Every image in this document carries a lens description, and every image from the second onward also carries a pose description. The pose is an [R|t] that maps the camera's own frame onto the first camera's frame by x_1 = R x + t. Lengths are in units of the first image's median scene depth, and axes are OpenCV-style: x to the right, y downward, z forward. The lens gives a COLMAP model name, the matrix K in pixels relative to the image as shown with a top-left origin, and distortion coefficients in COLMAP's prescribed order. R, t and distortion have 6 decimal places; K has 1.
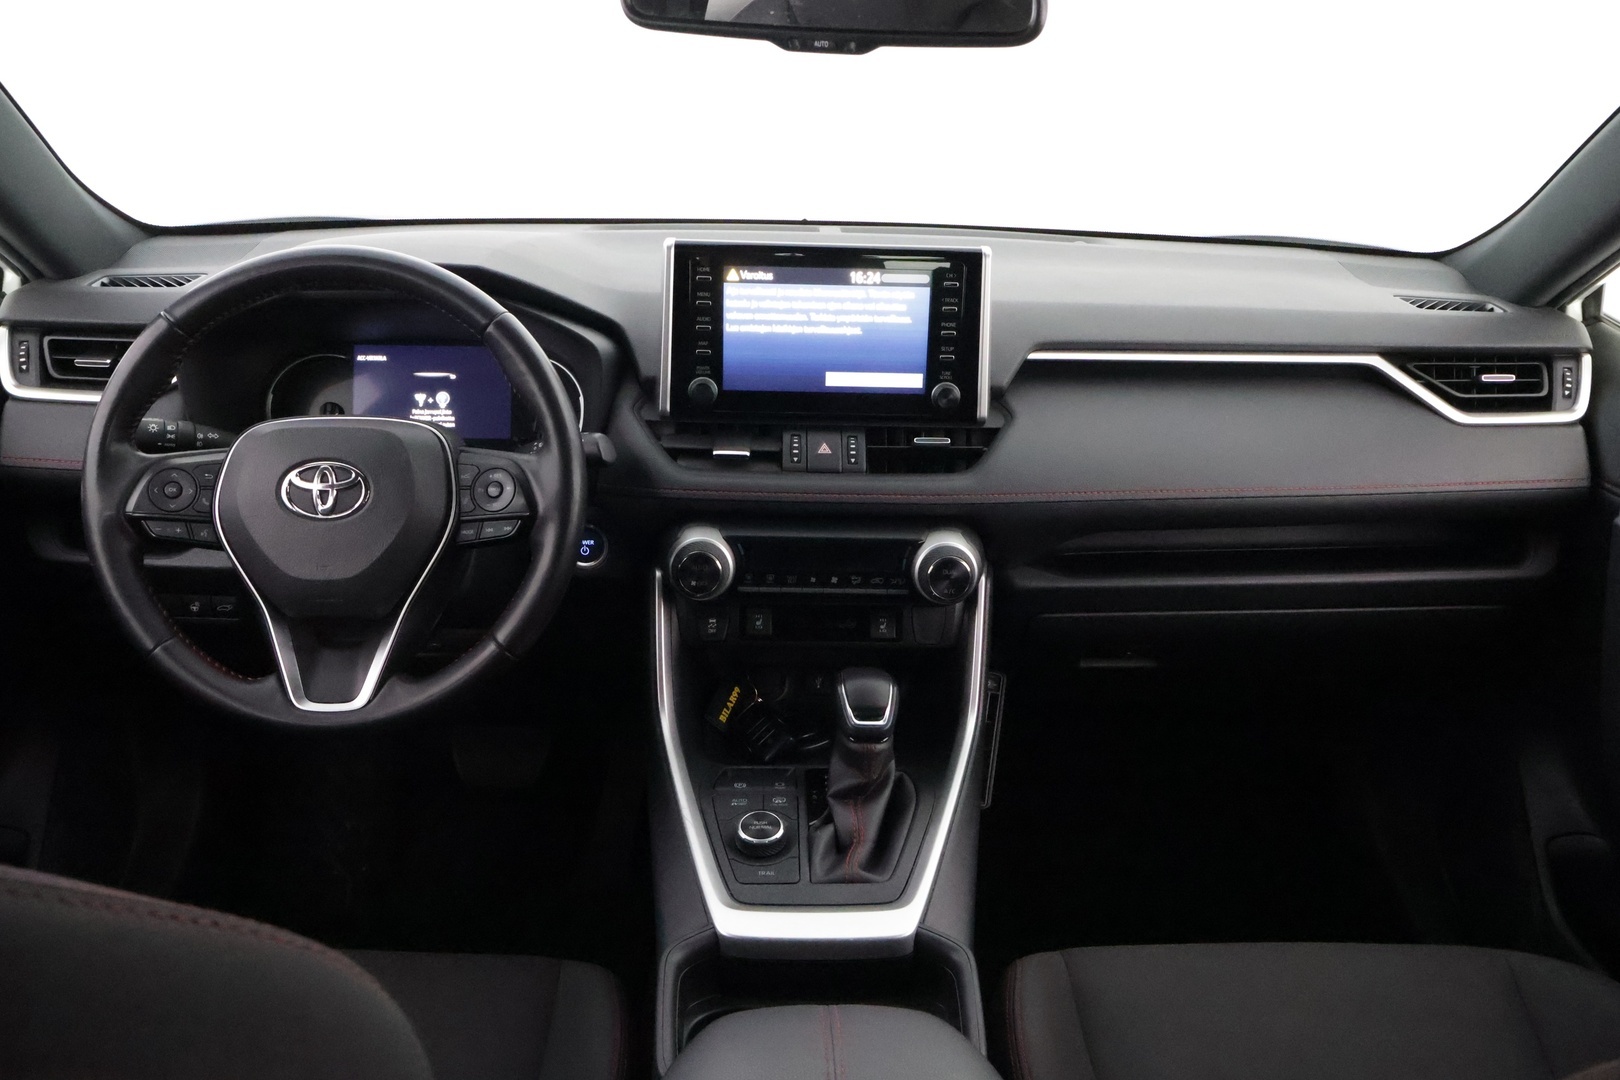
lens RADIAL K [[1357.2, 0, 814.0], [0, 1357.2, 544.1], [0, 0, 1]] dist [0.000841, 0.005639]
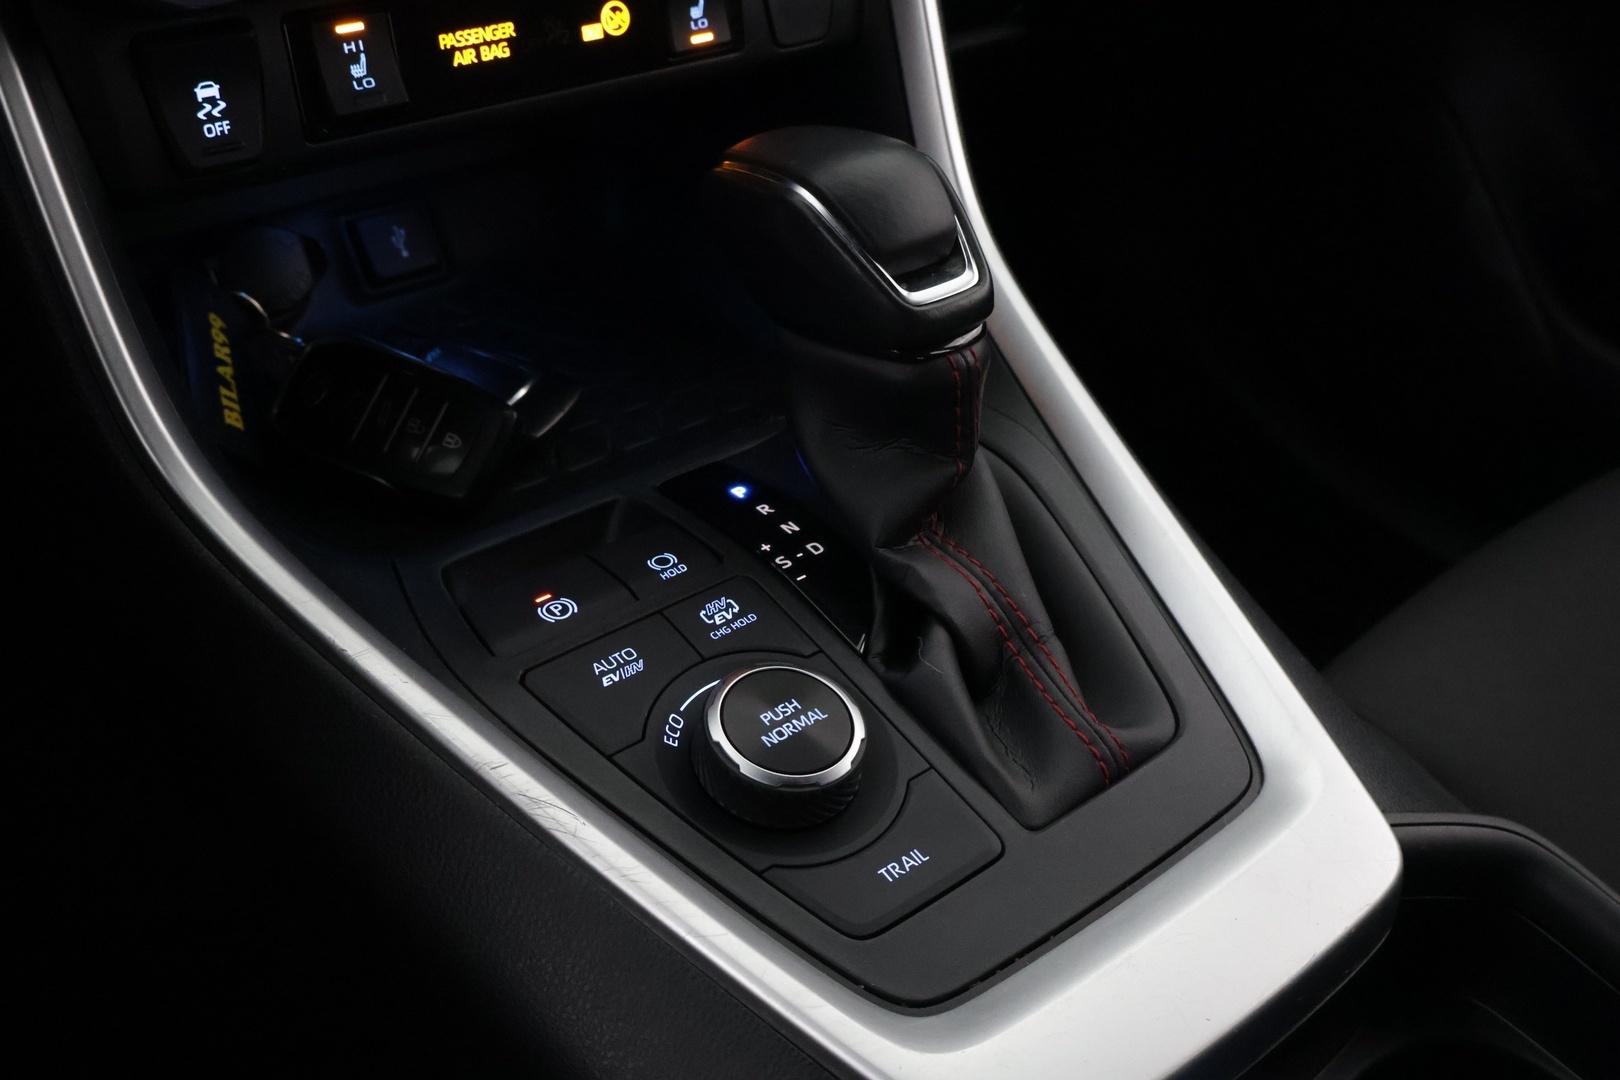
lens RADIAL K [[1731.4, 0, 799.0], [0, 1731.4, 550.4], [0, 0, 1]] dist [0.001890, 0.000000]
pose [[0.779672, -0.335448, 0.528759, -0.201493], [0.156777, 0.922086, 0.353805, 0.037245], [-0.606245, -0.192954, 0.771515, 0.645716]]
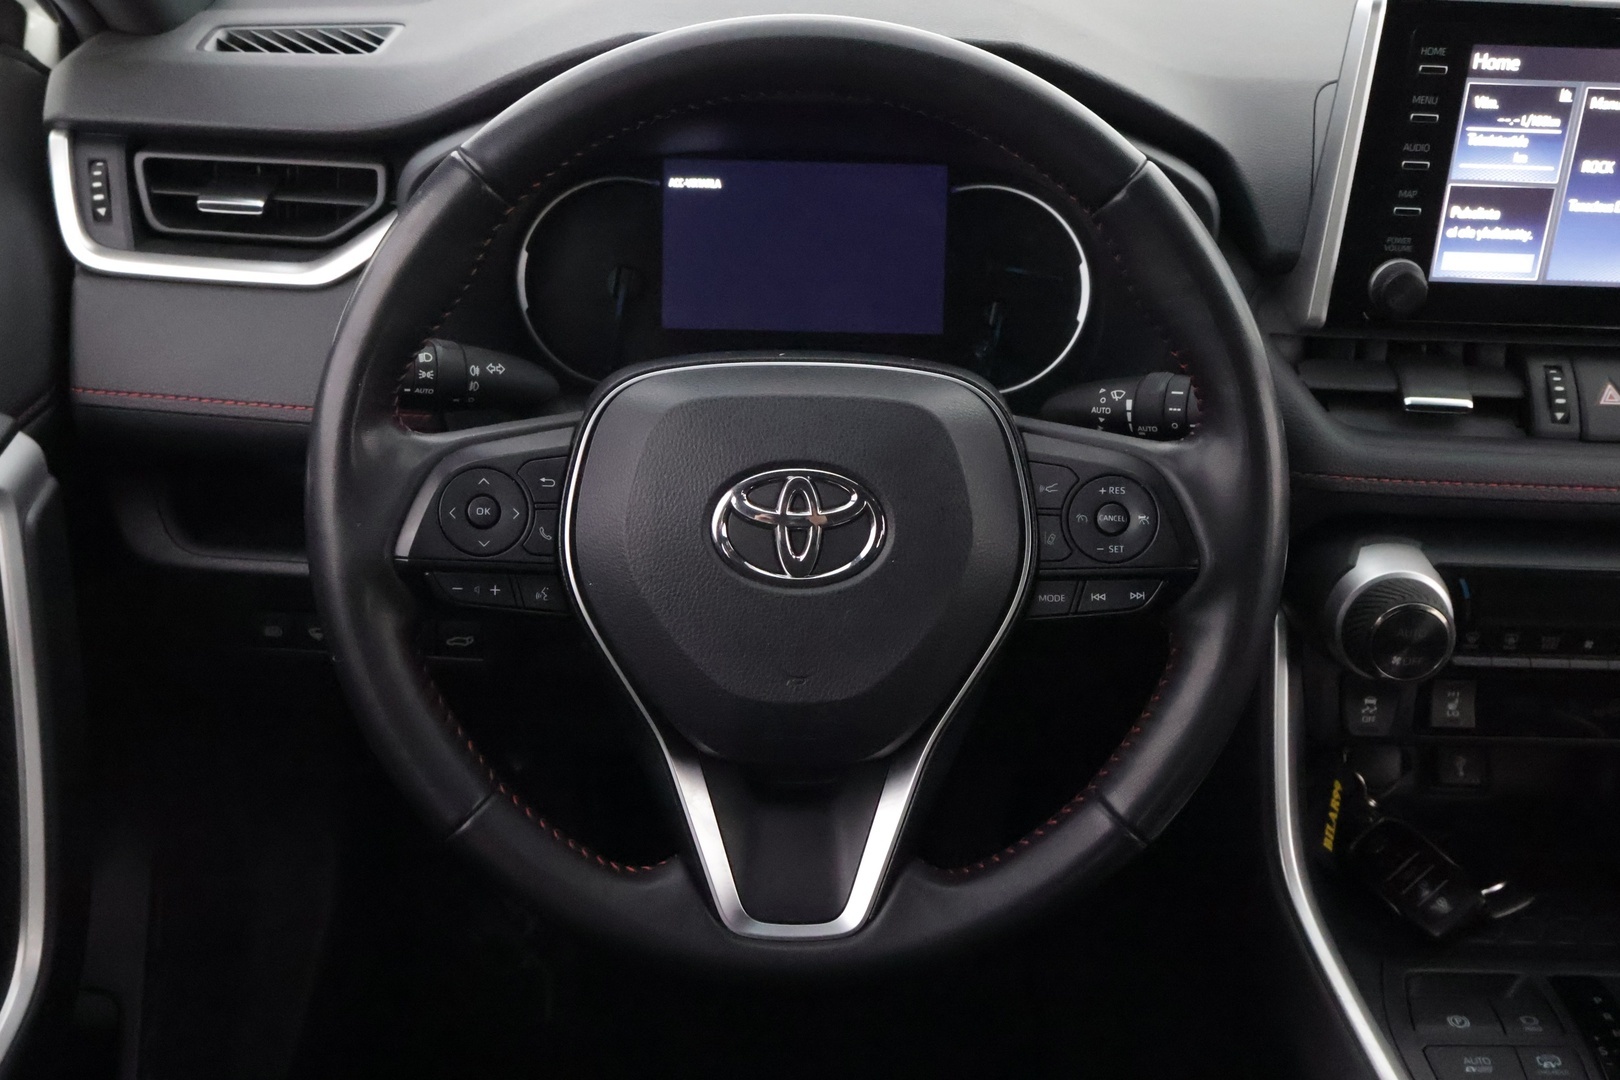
lens RADIAL K [[1731.4, 0, 808.0], [0, 1731.4, 536.1], [0, 0, 1]] dist [0.001890, 0.000000]
pose [[0.999813, 0.017184, -0.008844, -0.302288], [-0.015657, 0.988473, 0.150583, -0.113750], [0.011329, -0.150416, 0.988558, 0.316384]]
